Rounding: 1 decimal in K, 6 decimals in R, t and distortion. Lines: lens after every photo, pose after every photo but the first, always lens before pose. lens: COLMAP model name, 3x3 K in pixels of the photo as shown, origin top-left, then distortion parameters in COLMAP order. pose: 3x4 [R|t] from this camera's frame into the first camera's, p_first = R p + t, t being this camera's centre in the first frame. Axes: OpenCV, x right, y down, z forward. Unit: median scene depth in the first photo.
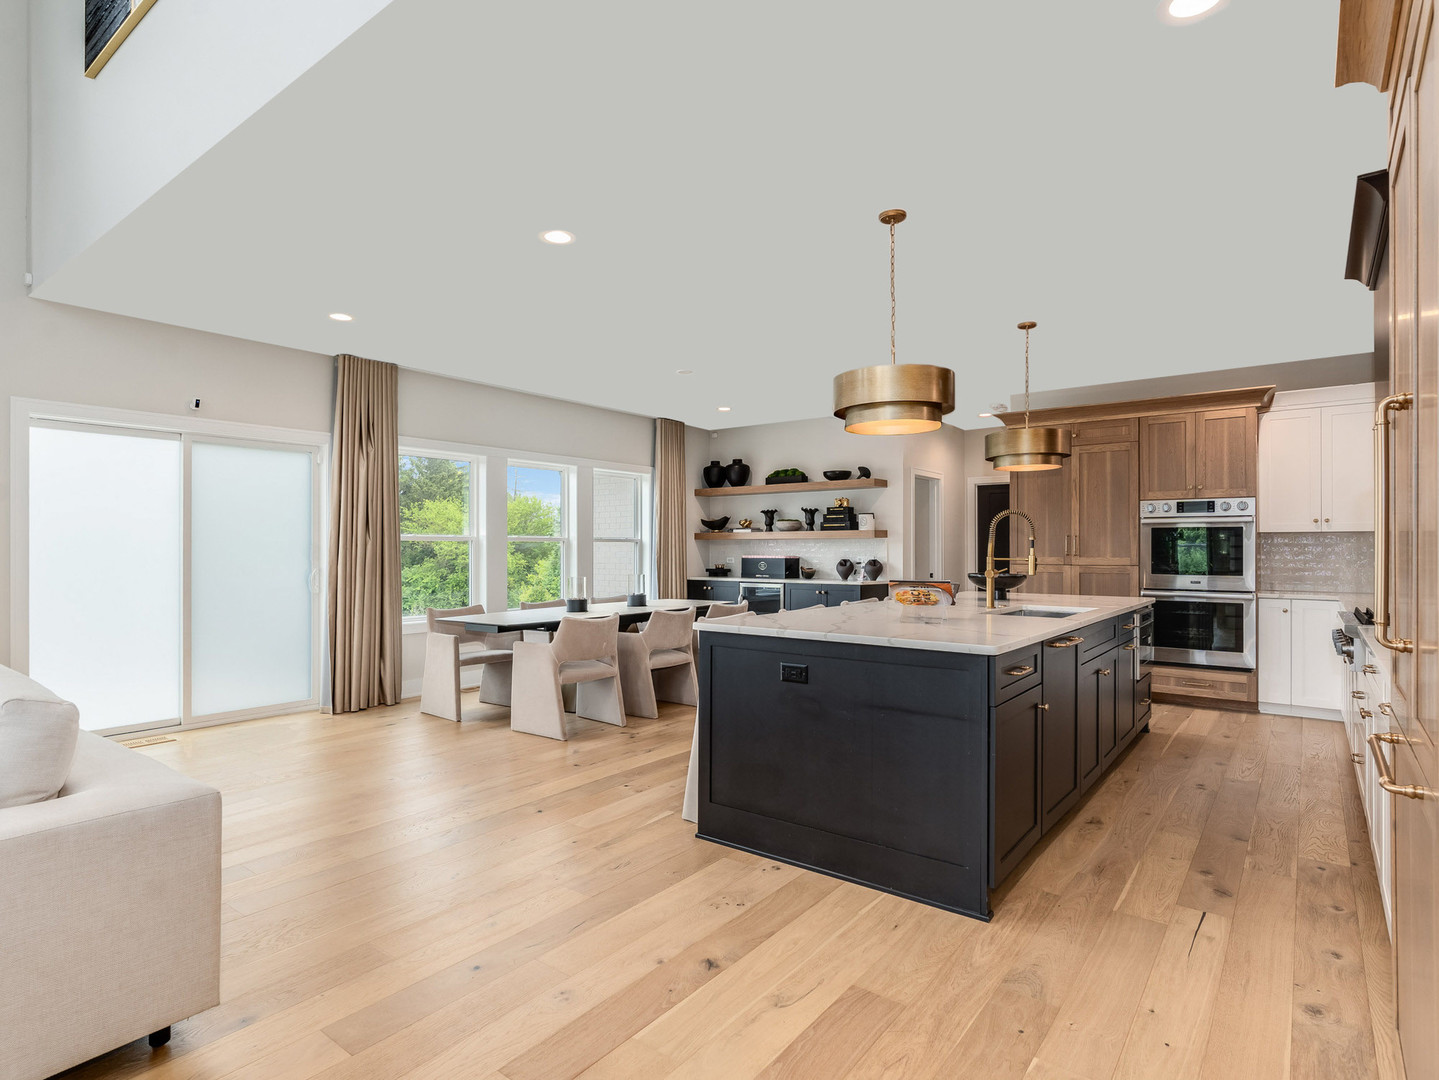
lens RADIAL K [[772.1, 0, 715.7], [0, 772.1, 545.5], [0, 0, 1]] dist [0.000682, 0.000808]
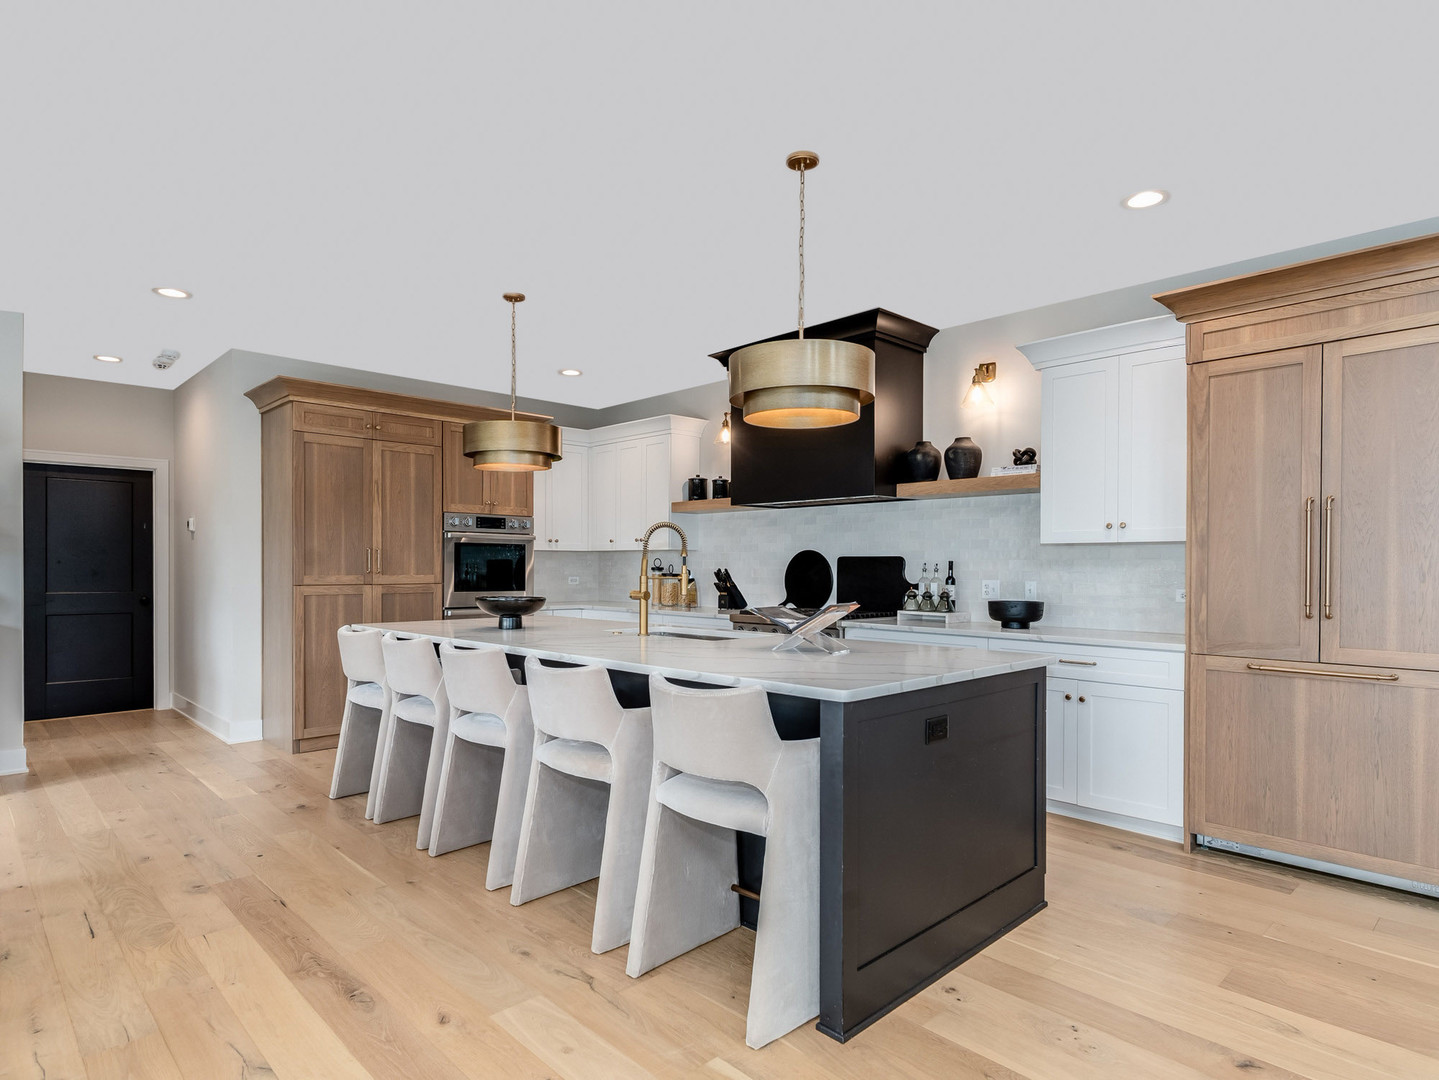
lens RADIAL K [[814.0, 0, 717.3], [0, 814.0, 567.0], [0, 0, 1]] dist [0.000446, 0.001082]
pose [[0.143898, -0.002022, 0.989590, -0.255229], [-0.007965, 0.999963, 0.003201, 0.000779], [-0.989560, -0.008343, 0.143877, 0.383264]]
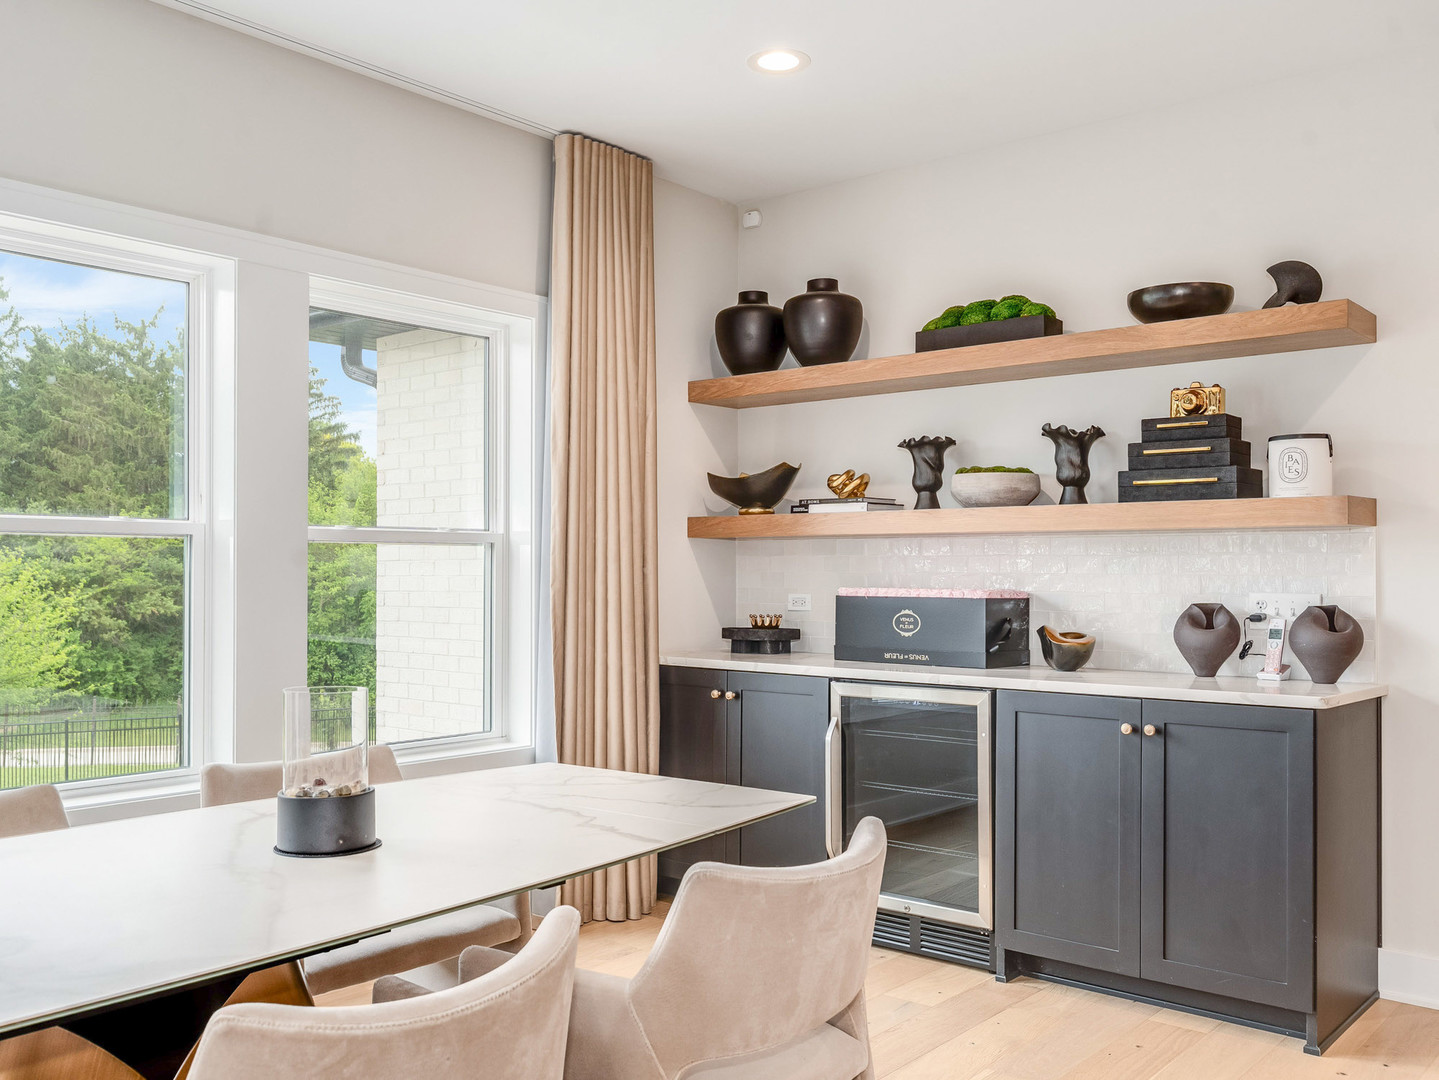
lens RADIAL K [[1264.7, 0, 742.9], [0, 1264.7, 569.8], [0, 0, 1]] dist [0.011496, 0.002387]
pose [[0.999537, 0.002423, -0.030316, 0.012580], [-0.002245, 0.999980, 0.005904, 0.003097], [0.030330, -0.005833, 0.999523, 0.518079]]
